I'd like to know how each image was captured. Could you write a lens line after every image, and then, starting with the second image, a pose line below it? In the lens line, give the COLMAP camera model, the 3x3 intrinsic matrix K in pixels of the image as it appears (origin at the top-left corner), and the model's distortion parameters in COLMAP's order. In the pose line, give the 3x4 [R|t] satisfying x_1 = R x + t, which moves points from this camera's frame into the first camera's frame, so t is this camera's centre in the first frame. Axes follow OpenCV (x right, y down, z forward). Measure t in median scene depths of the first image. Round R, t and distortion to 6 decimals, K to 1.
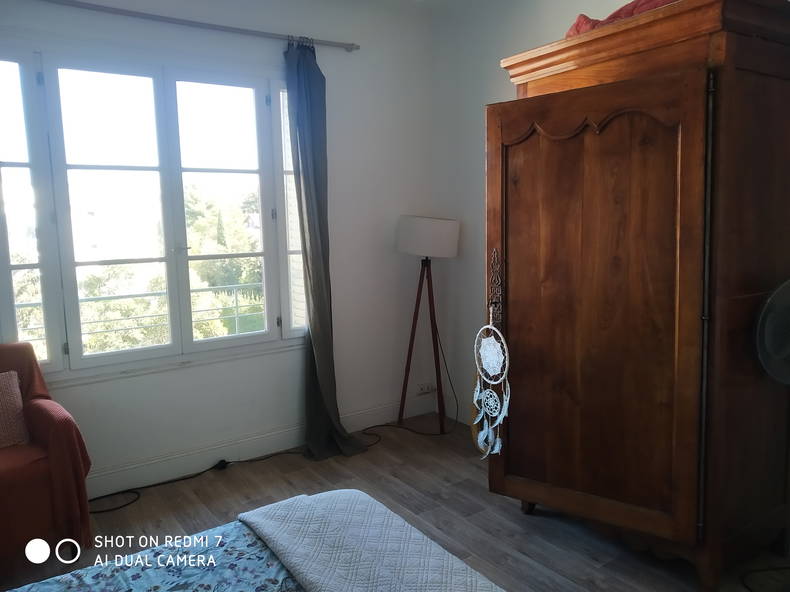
lens RADIAL K [[607.6, 0, 390.1], [0, 607.6, 296.8], [0, 0, 1]] dist [0.054199, -0.086426]
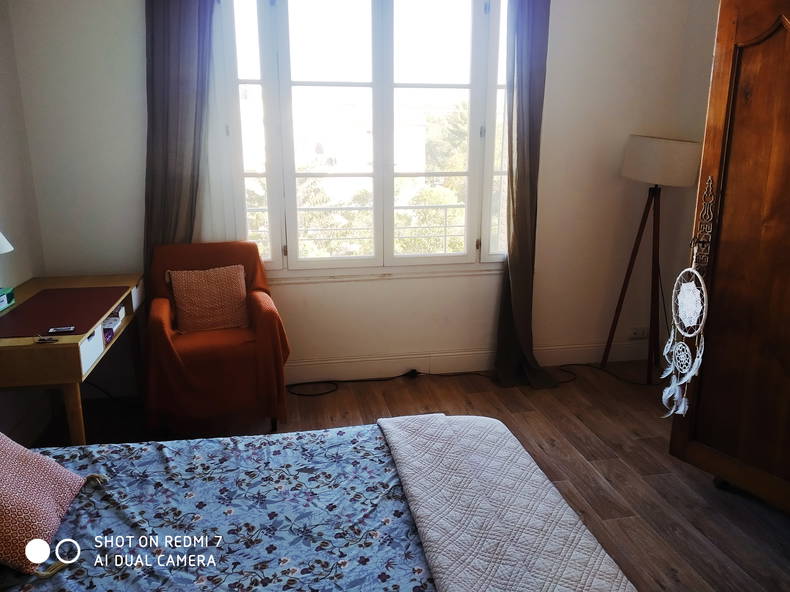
lens RADIAL K [[607.6, 0, 390.1], [0, 607.6, 296.8], [0, 0, 1]] dist [0.054199, -0.086426]
pose [[0.913661, 0.122485, -0.387583, 0.111699], [-0.074096, 0.987730, 0.137476, -0.000204], [0.399667, -0.096888, 0.911526, 0.048058]]
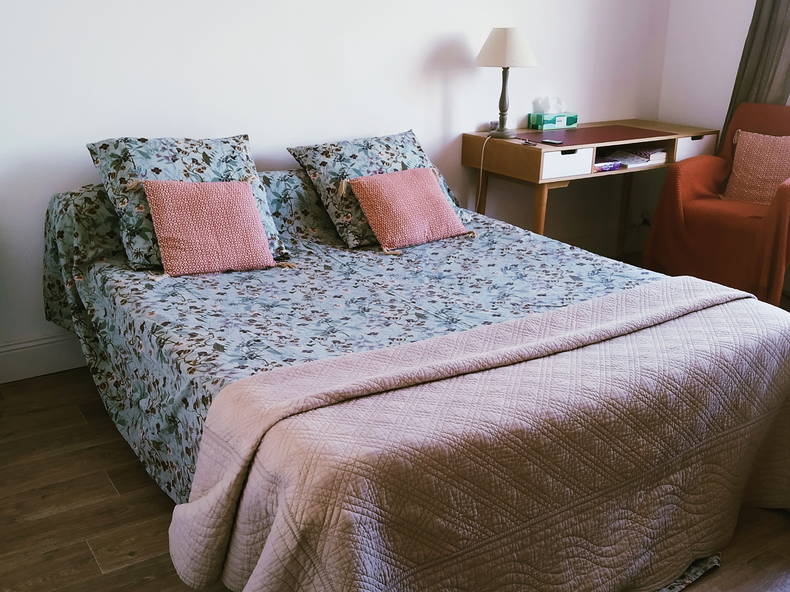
lens RADIAL K [[607.6, 0, 390.1], [0, 607.6, 296.8], [0, 0, 1]] dist [0.054199, -0.086426]
pose [[0.105264, 0.462360, -0.880422, 0.432209], [-0.131610, 0.884030, 0.448520, -0.007220], [0.985697, 0.068659, 0.153908, 0.240531]]
